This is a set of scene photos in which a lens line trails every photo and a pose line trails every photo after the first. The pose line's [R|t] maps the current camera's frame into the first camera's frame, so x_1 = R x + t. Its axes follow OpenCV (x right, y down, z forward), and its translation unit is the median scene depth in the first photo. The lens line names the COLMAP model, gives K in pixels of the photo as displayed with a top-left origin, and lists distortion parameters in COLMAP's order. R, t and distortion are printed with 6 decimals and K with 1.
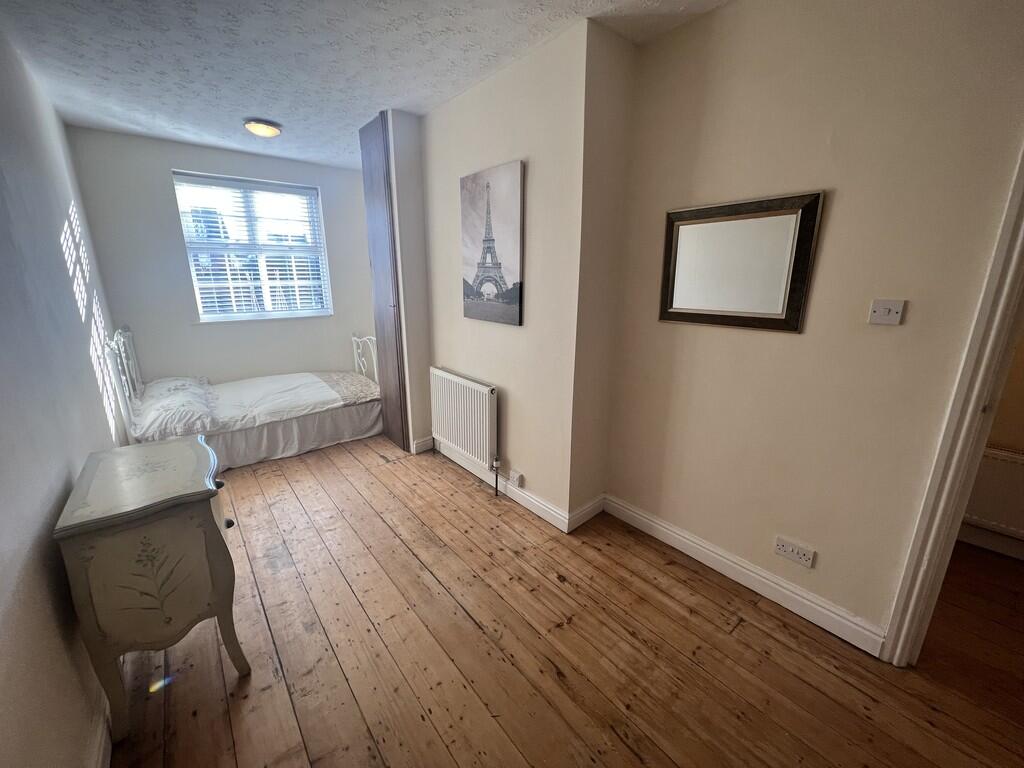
lens RADIAL K [[408.6, 0, 510.5], [0, 408.6, 379.8], [0, 0, 1]] dist [-0.001939, -0.000387]
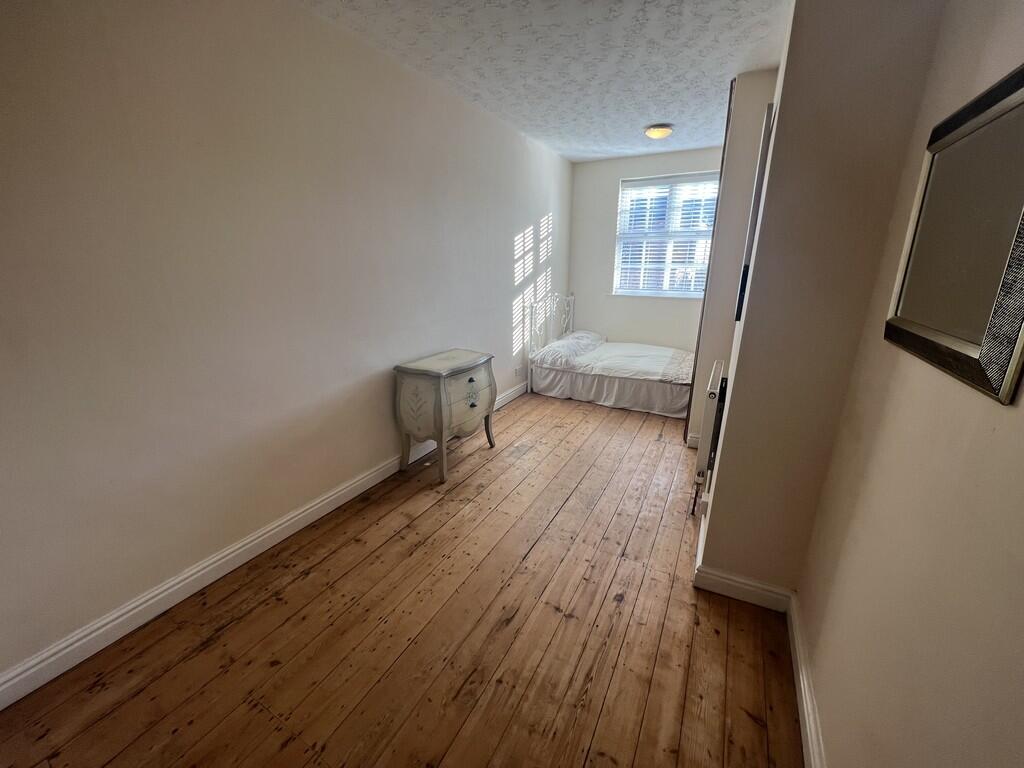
lens RADIAL K [[408.6, 0, 512.5], [0, 408.6, 381.1], [0, 0, 1]] dist [-0.001939, -0.000387]
pose [[0.374132, 0.264283, -0.888920, 0.526810], [-0.231398, 0.954819, 0.186483, -0.060650], [0.898042, 0.135925, 0.418383, 0.259411]]
